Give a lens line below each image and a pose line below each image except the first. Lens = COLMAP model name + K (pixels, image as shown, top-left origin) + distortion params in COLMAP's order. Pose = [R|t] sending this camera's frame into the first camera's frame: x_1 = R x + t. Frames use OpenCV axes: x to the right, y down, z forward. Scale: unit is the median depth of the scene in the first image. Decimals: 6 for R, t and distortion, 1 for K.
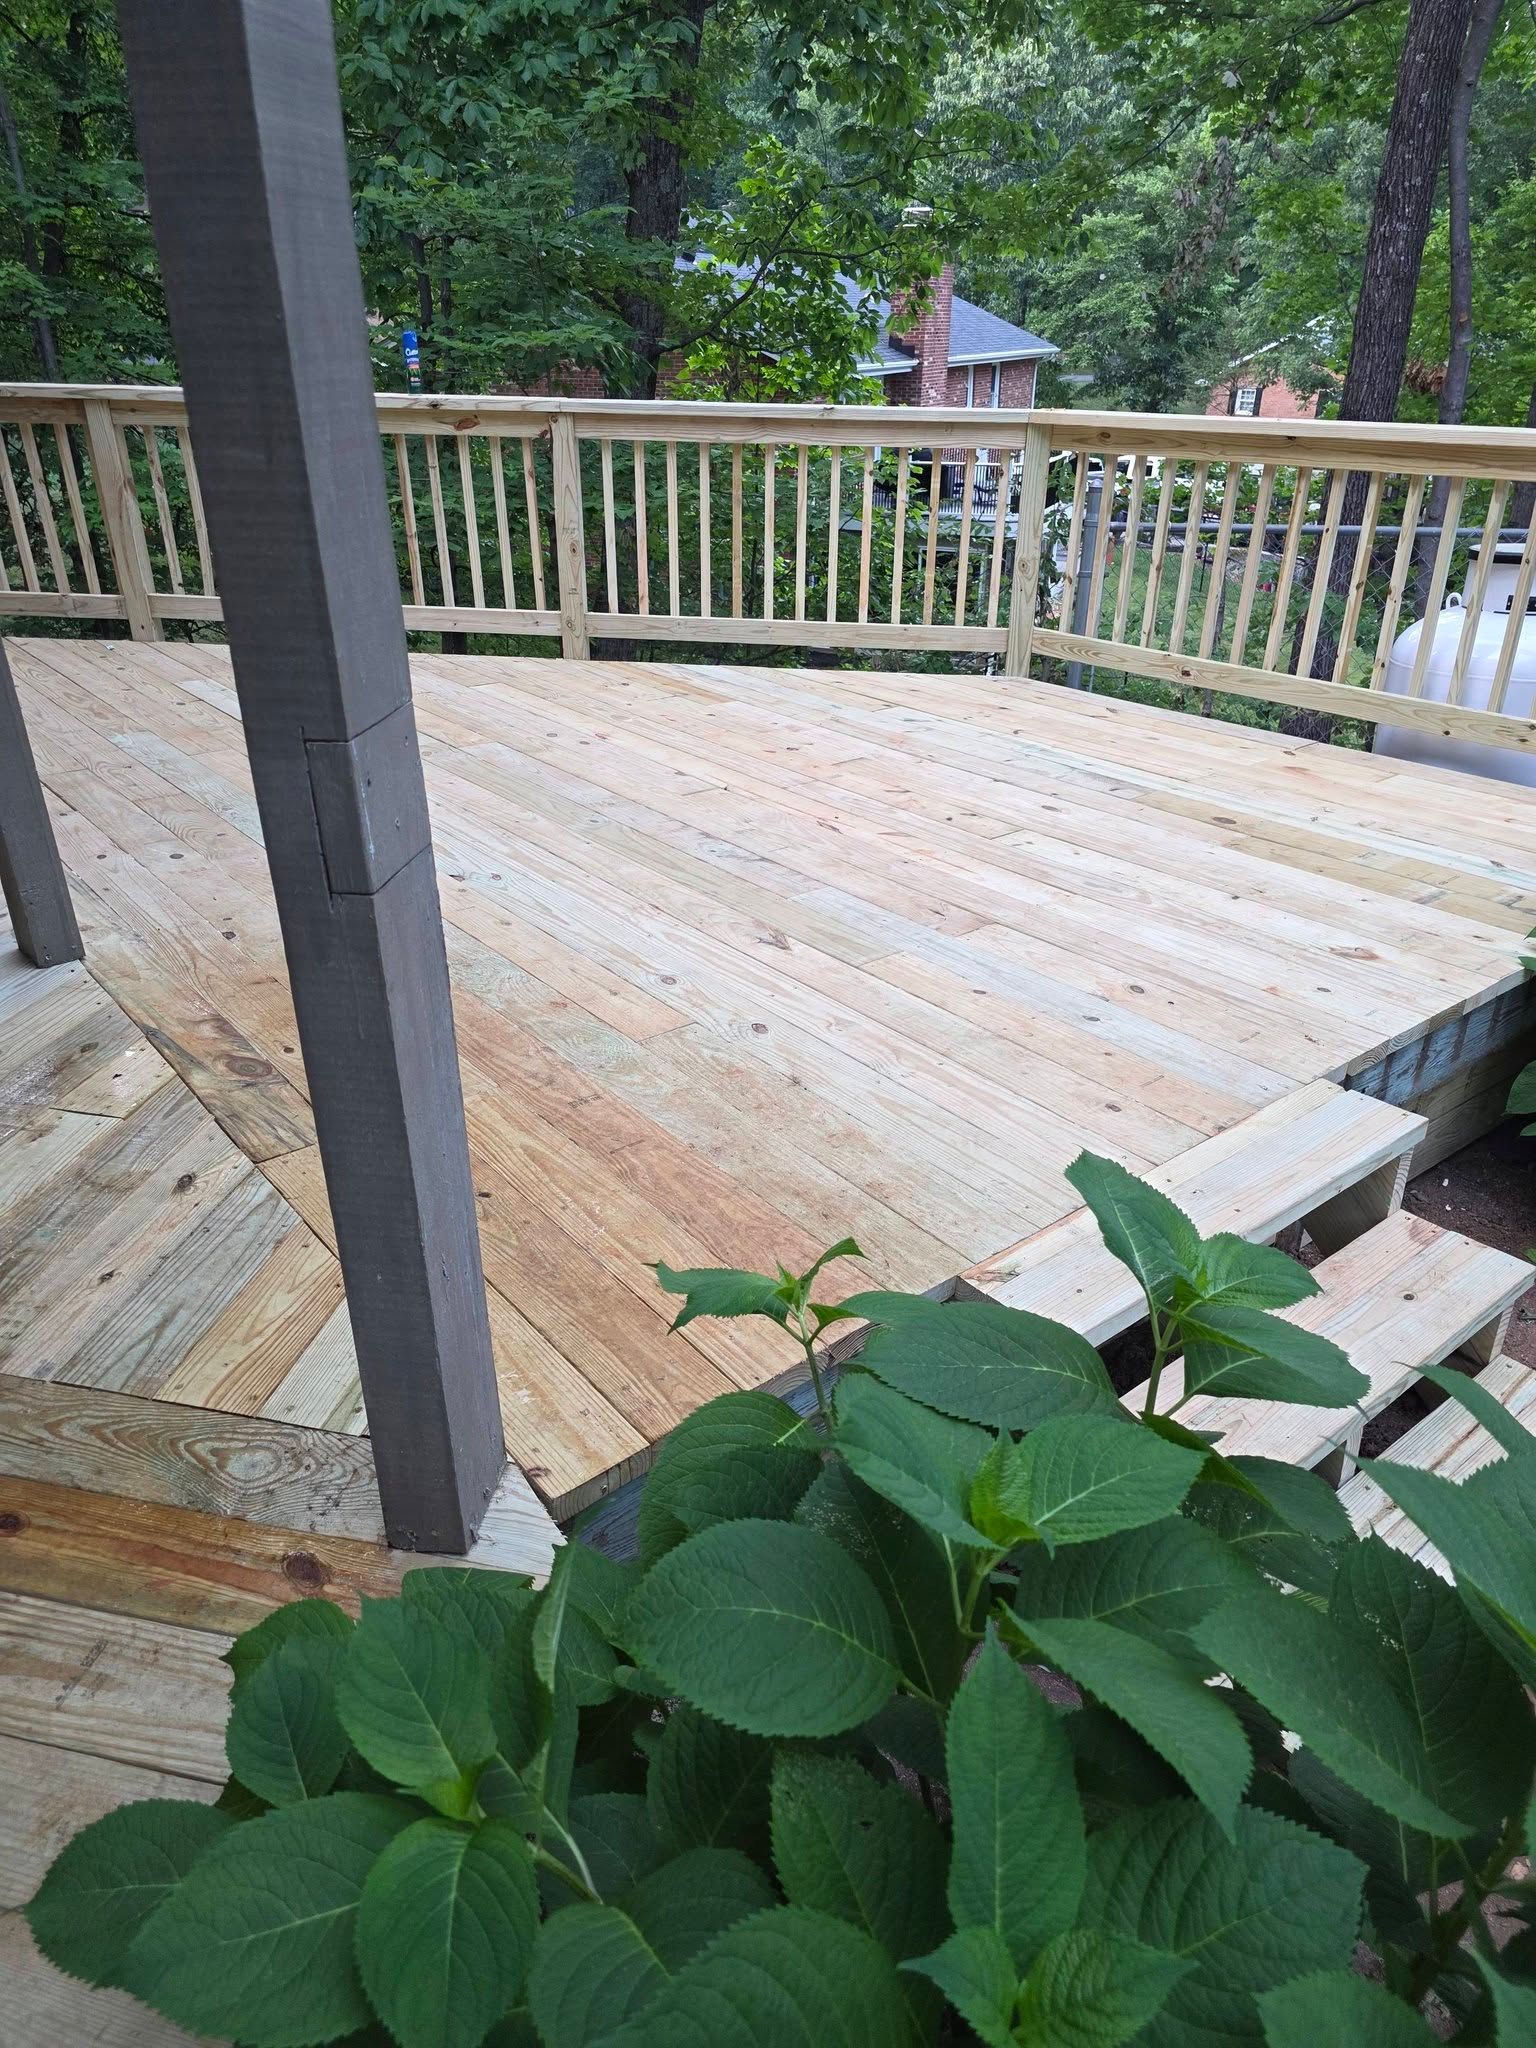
lens RADIAL K [[1351.3, 0, 771.4], [0, 1351.3, 988.5], [0, 0, 1]] dist [0.056855, -0.056636]
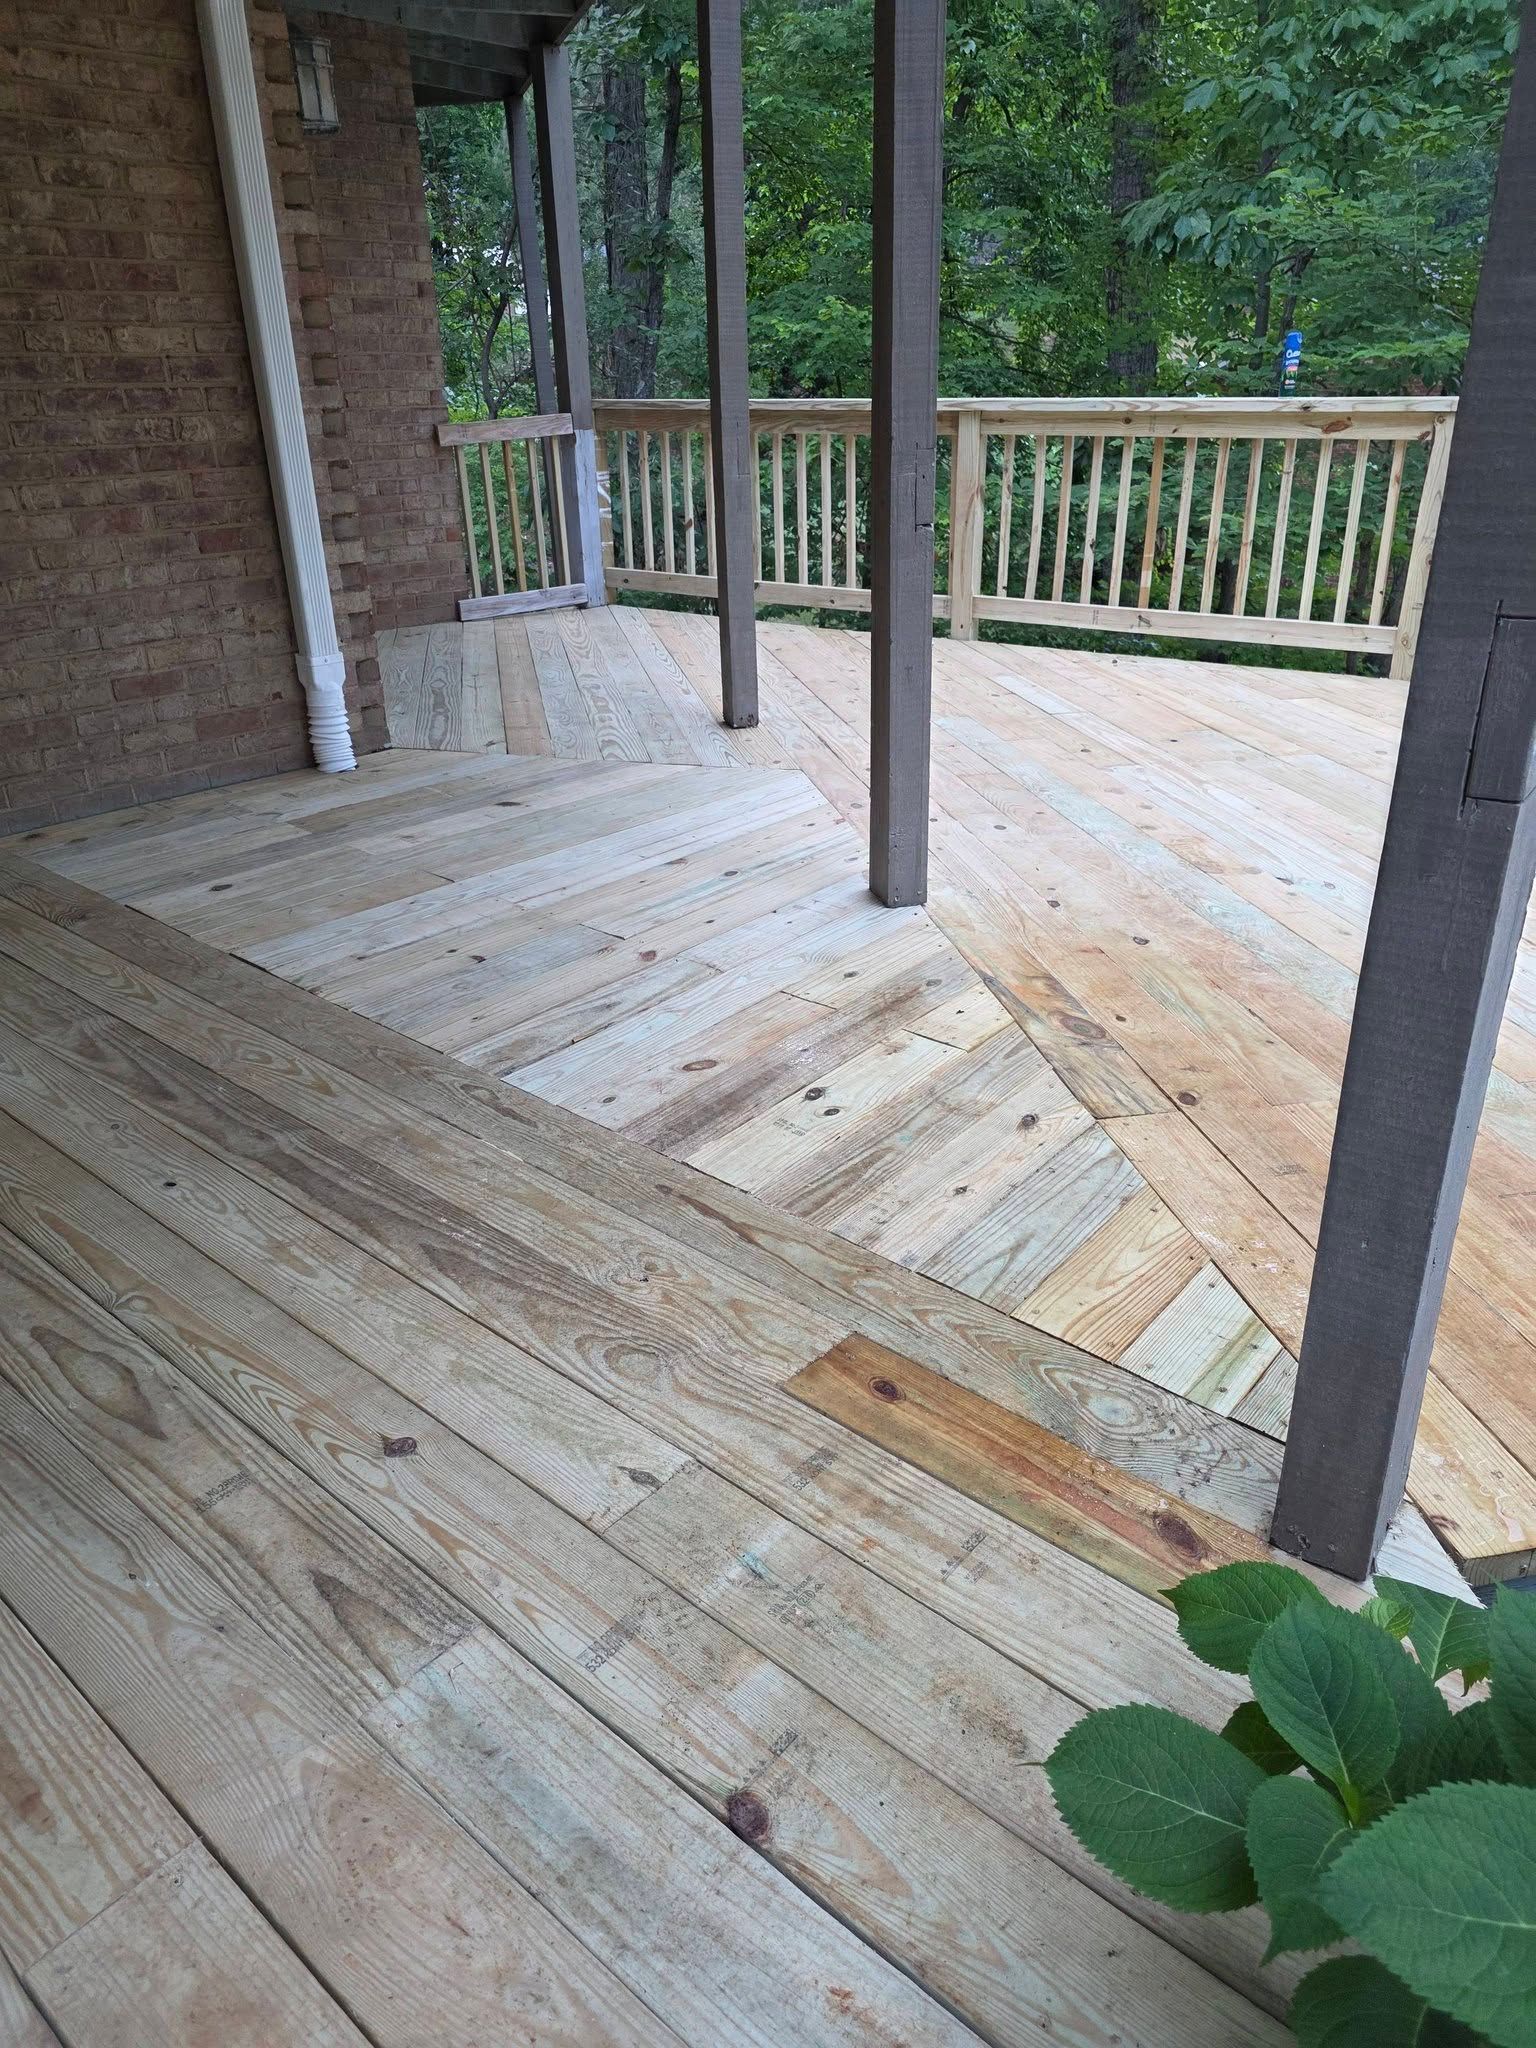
lens RADIAL K [[1351.3, 0, 771.4], [0, 1351.3, 988.5], [0, 0, 1]] dist [0.056855, -0.056636]
pose [[0.882048, 0.171020, -0.439025, -0.184540], [-0.186073, 0.982496, 0.008887, 0.076386], [0.432860, 0.073852, 0.898431, 0.004727]]
